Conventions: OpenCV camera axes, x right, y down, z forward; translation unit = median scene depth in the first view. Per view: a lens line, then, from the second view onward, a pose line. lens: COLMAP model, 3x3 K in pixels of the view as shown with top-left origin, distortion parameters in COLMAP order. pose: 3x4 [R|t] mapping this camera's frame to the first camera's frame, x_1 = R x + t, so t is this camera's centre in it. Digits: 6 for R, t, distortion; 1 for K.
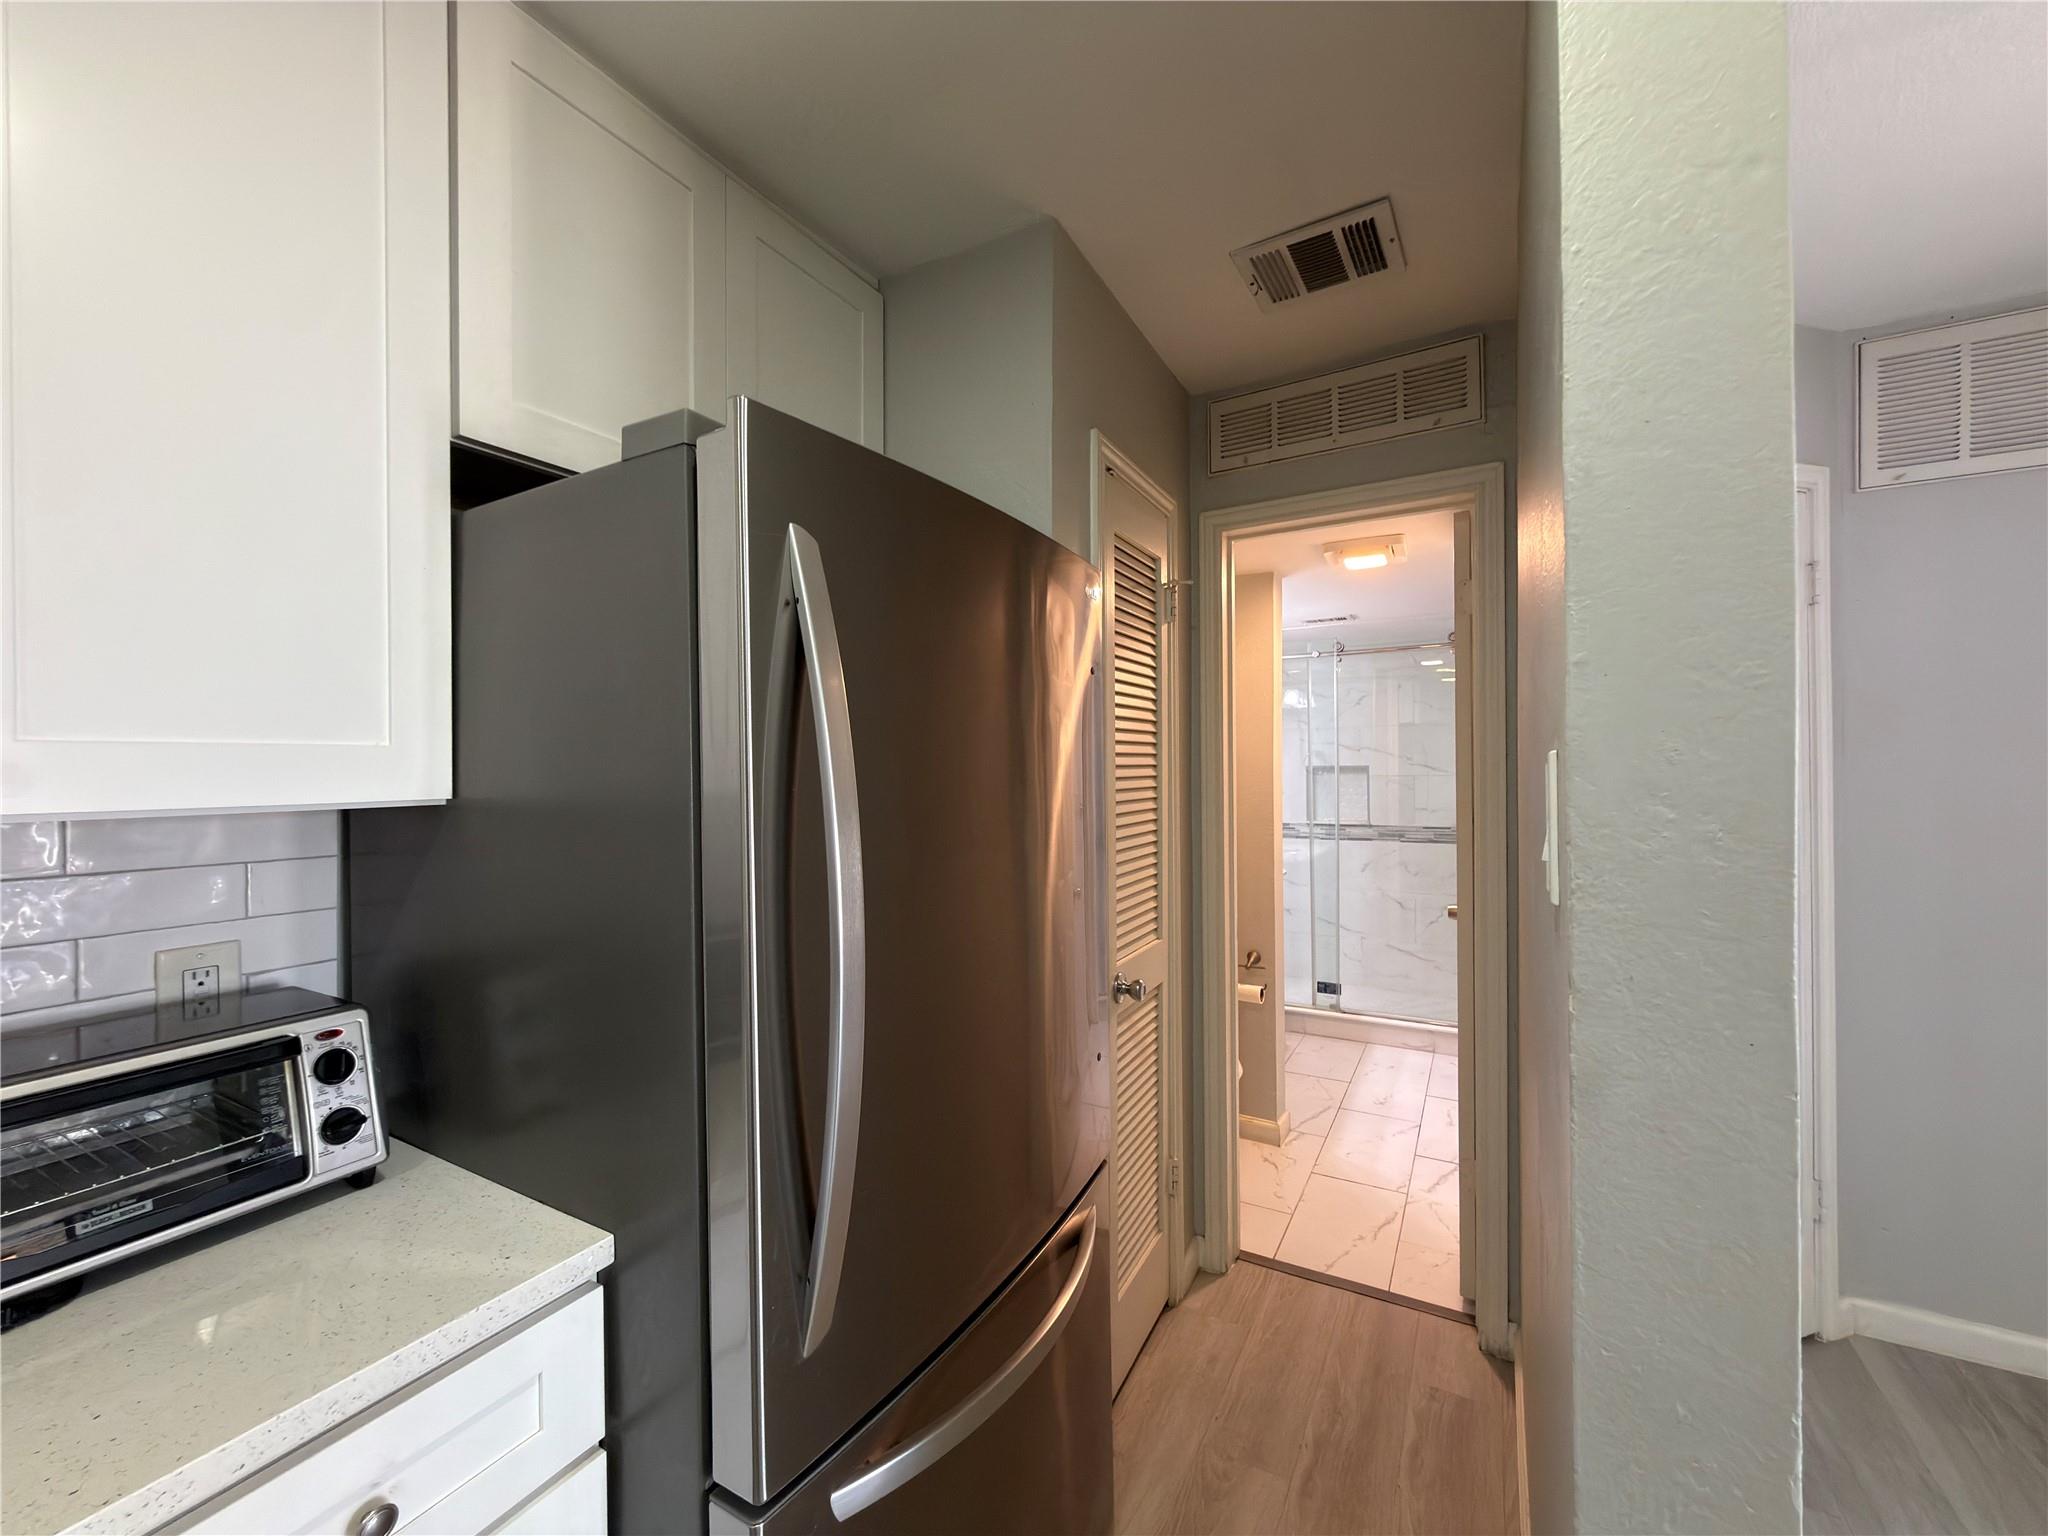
lens RADIAL K [[820.1, 0, 1018.8], [0, 820.1, 768.6], [0, 0, 1]] dist [0.001151, 0.000033]
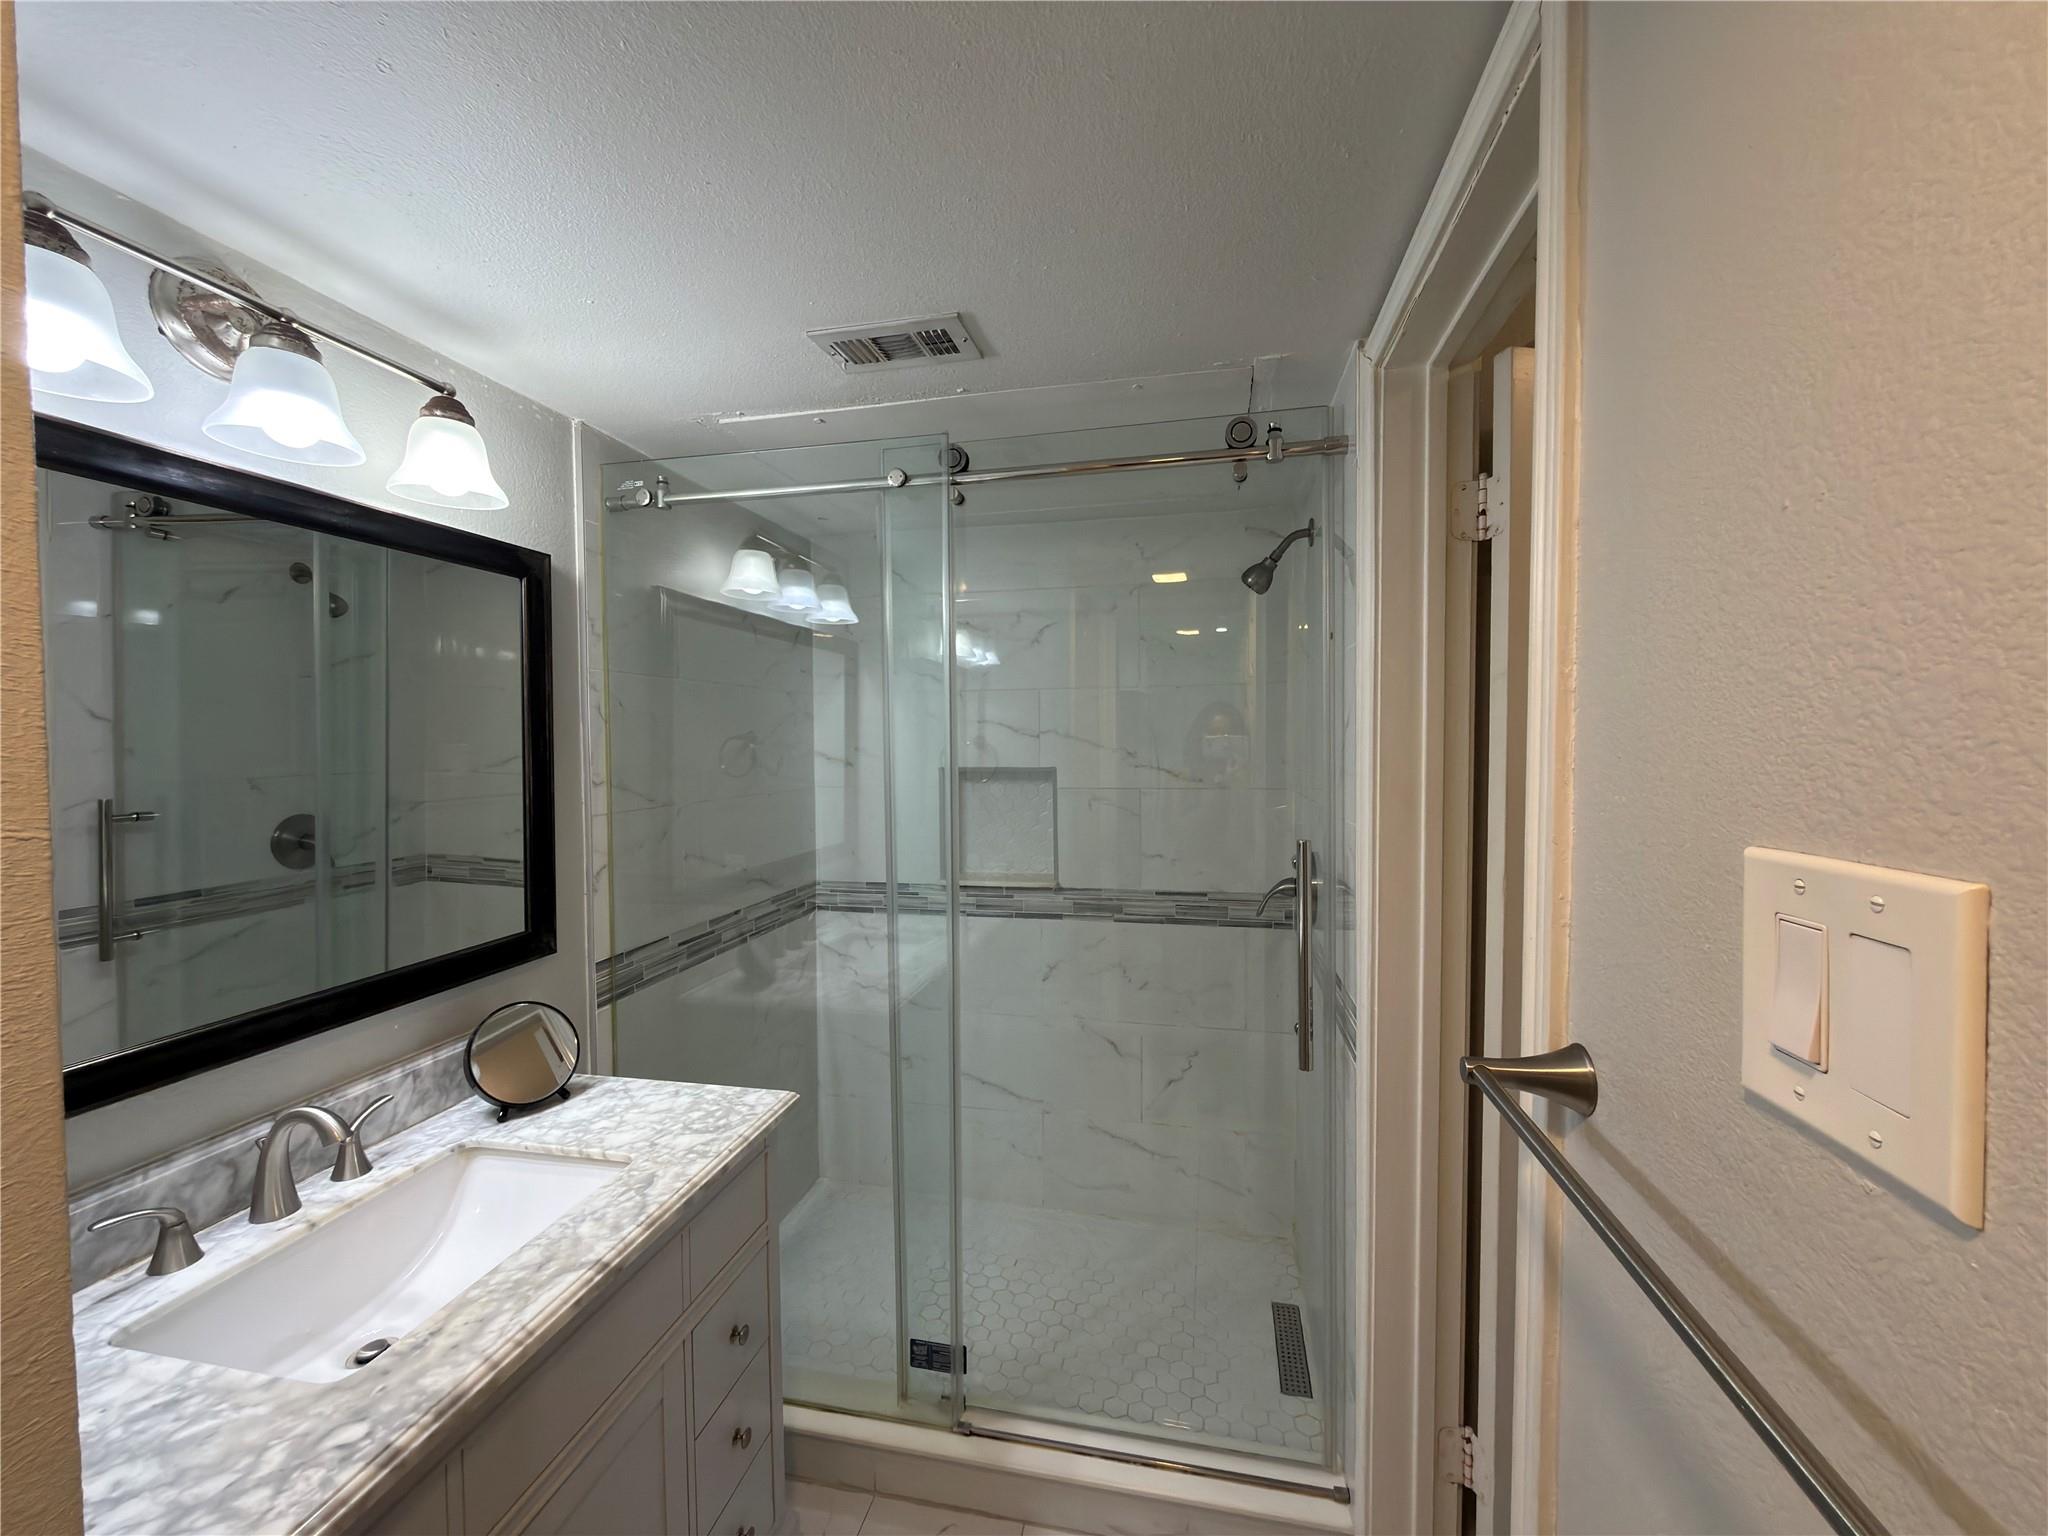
lens RADIAL K [[820.1, 0, 1018.8], [0, 820.1, 768.6], [0, 0, 1]] dist [0.001151, 0.000033]
pose [[0.954912, -0.004771, 0.296850, 0.253707], [-0.002563, 0.999701, 0.024310, -0.016337], [-0.296877, -0.023975, 0.954615, 0.526940]]
